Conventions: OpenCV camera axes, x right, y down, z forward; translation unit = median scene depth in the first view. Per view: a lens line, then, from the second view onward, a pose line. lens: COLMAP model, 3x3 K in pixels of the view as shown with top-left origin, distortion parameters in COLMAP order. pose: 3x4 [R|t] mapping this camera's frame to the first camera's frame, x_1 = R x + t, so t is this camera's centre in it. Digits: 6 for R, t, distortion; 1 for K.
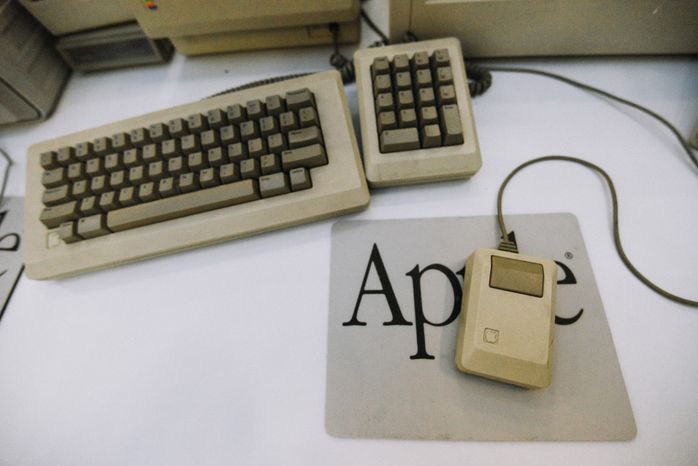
lens RADIAL K [[314.2, 0, 349.0], [0, 314.2, 233.0], [0, 0, 1]] dist [-0.003108, -0.020894]
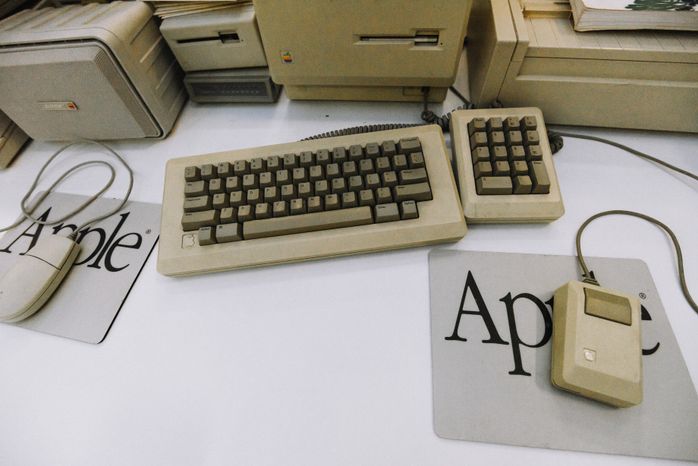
lens RADIAL K [[314.2, 0, 349.0], [0, 314.2, 233.0], [0, 0, 1]] dist [-0.003108, -0.020894]
pose [[0.995242, 0.093636, -0.026928, -0.337393], [-0.096302, 0.987352, -0.125946, 0.083150], [0.014794, 0.127940, 0.991672, -0.159876]]
